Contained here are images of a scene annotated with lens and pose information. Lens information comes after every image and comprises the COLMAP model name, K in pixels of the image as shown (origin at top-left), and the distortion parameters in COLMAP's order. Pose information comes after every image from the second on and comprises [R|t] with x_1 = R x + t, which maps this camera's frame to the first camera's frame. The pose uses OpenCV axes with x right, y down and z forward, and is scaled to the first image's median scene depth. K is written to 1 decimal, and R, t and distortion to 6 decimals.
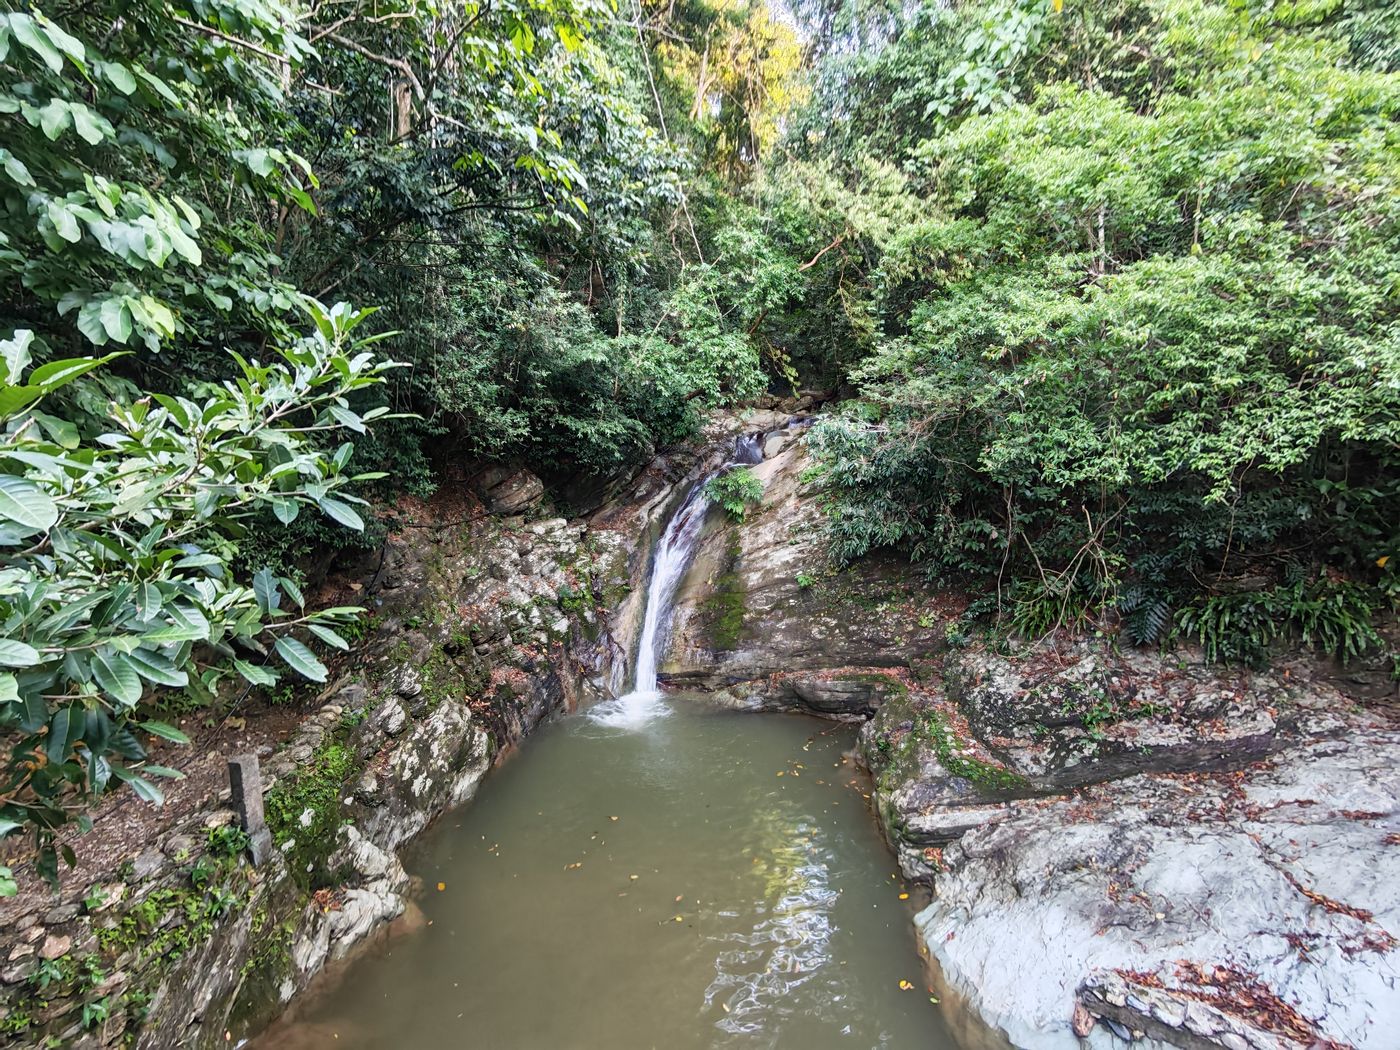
lens RADIAL K [[704.0, 0, 699.0], [0, 704.0, 529.0], [0, 0, 1]] dist [-0.004724, -0.000073]
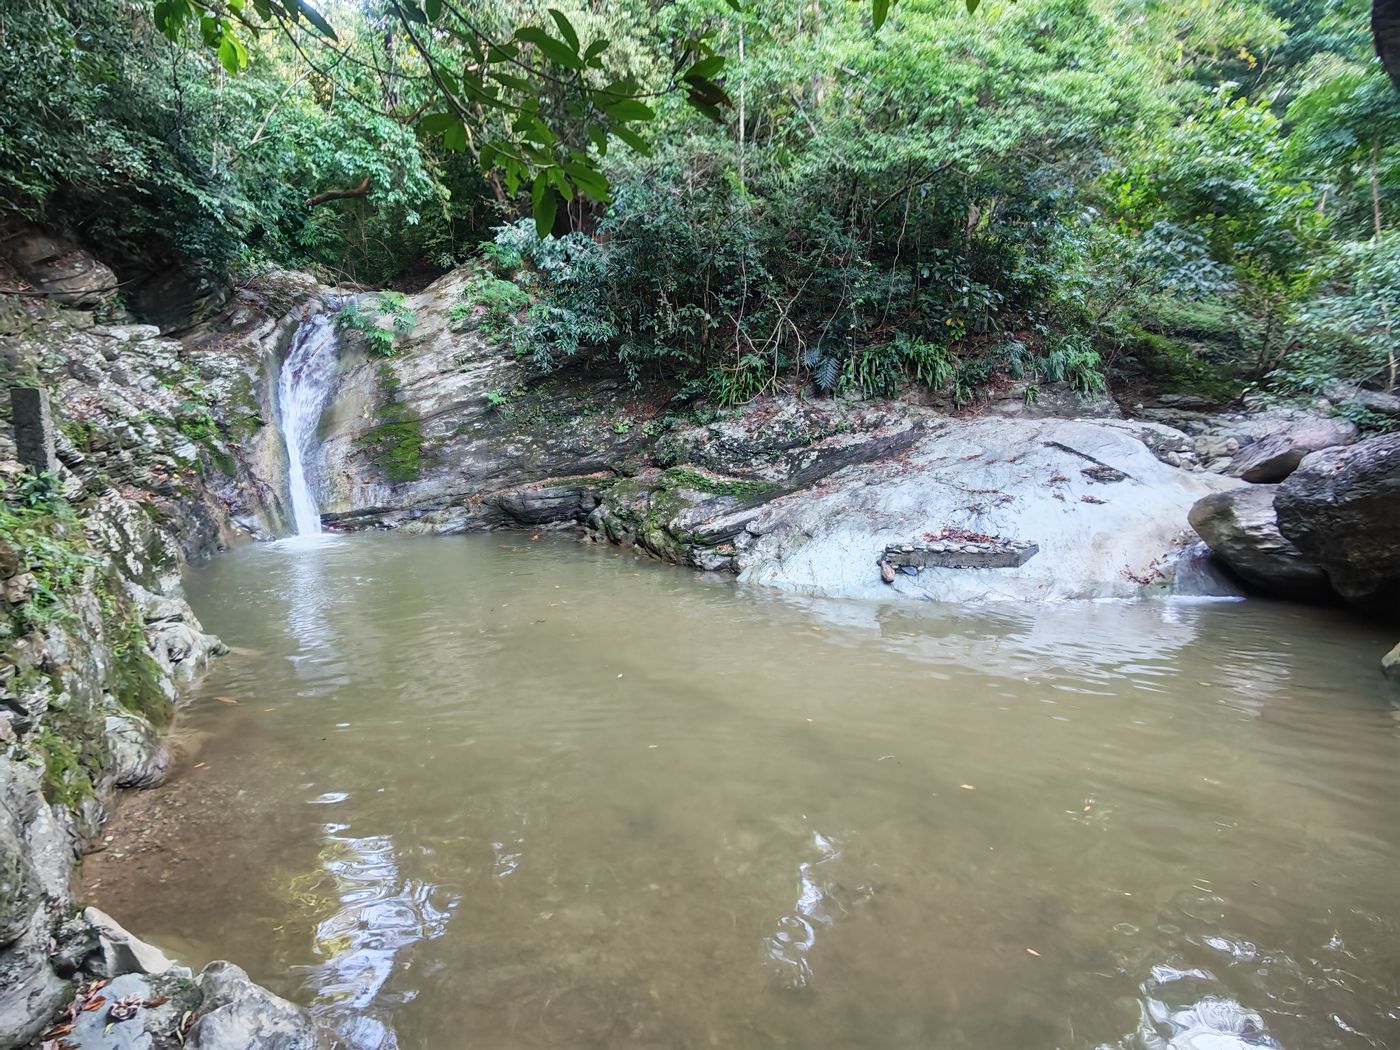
lens RADIAL K [[782.3, 0, 691.1], [0, 782.3, 518.9], [0, 0, 1]] dist [-0.004197, 0.001702]
pose [[0.783154, -0.053684, 0.619506, -0.304389], [0.054500, 0.998358, 0.017618, 0.230843], [-0.619435, 0.019966, 0.784794, 0.008729]]
